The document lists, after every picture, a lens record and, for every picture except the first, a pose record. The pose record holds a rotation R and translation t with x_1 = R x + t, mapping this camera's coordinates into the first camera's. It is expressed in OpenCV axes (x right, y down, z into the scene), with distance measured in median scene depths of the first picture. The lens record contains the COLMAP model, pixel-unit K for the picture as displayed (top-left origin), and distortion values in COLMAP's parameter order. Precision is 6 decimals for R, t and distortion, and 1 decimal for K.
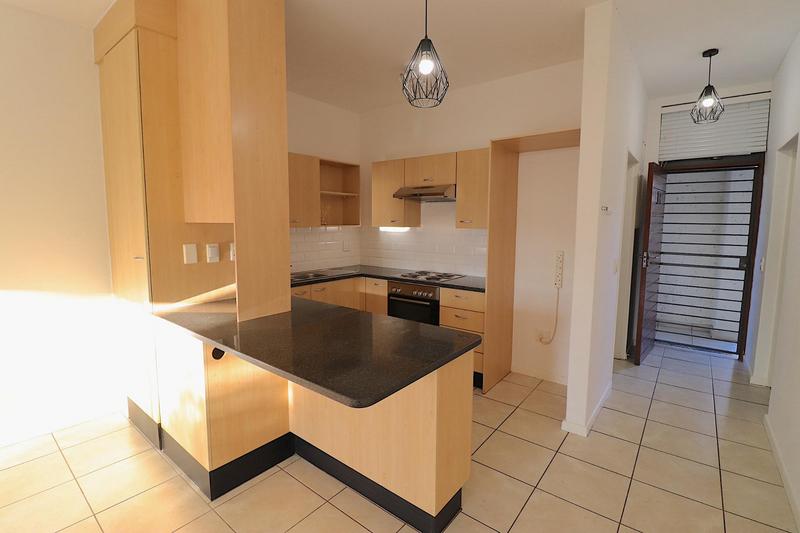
lens RADIAL K [[372.2, 0, 400.4], [0, 372.2, 264.3], [0, 0, 1]] dist [-0.022228, 0.000118]
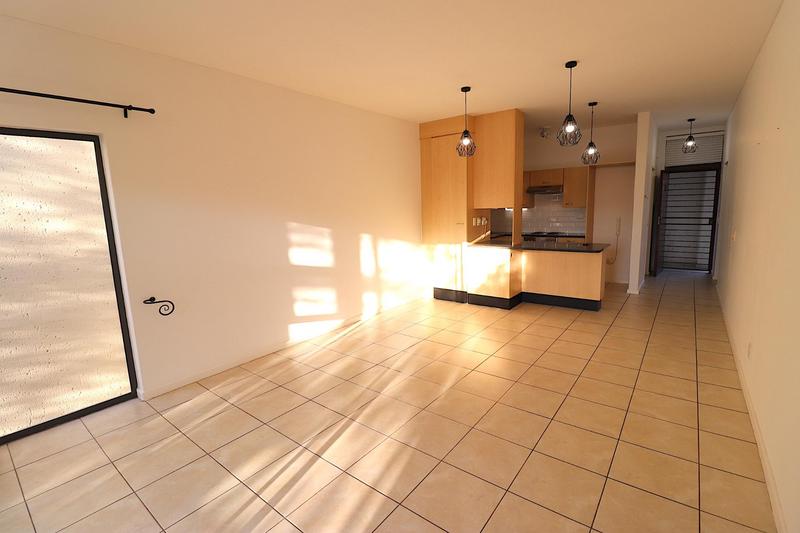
lens RADIAL K [[372.2, 0, 399.7], [0, 372.2, 265.2], [0, 0, 1]] dist [-0.022228, 0.000118]
pose [[0.999323, -0.036746, 0.002039, -0.673132], [0.036616, 0.998293, 0.045494, 0.079343], [-0.003707, -0.045389, 0.998963, -0.886889]]
